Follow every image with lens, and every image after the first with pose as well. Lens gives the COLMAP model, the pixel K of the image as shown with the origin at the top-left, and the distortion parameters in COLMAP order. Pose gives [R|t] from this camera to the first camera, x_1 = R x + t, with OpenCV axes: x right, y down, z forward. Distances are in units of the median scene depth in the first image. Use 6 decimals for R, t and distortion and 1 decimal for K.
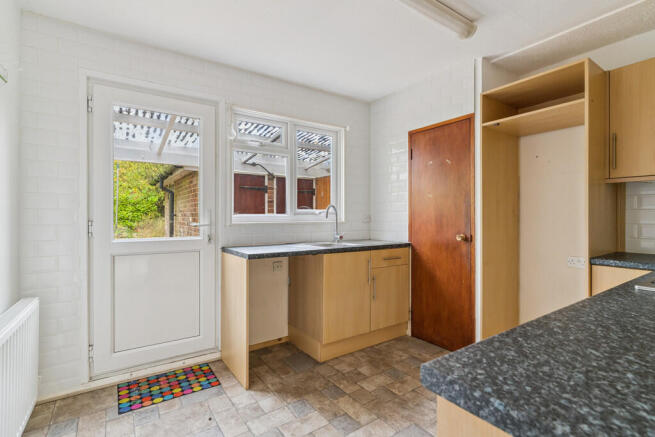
lens RADIAL K [[313.6, 0, 329.0], [0, 313.6, 215.9], [0, 0, 1]] dist [0.003836, 0.000515]
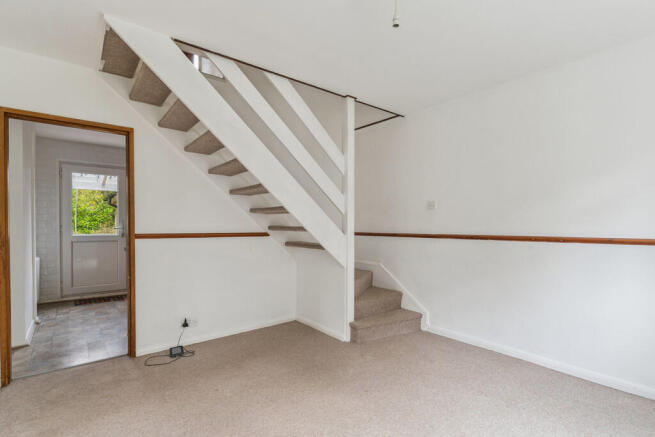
lens RADIAL K [[313.6, 0, 326.0], [0, 313.6, 225.0], [0, 0, 1]] dist [0.003836, 0.000515]
pose [[0.997189, -0.003080, 0.074870, 0.332039], [0.002912, 0.999993, 0.002351, 0.002919], [-0.074877, -0.002126, 0.997191, -0.478469]]
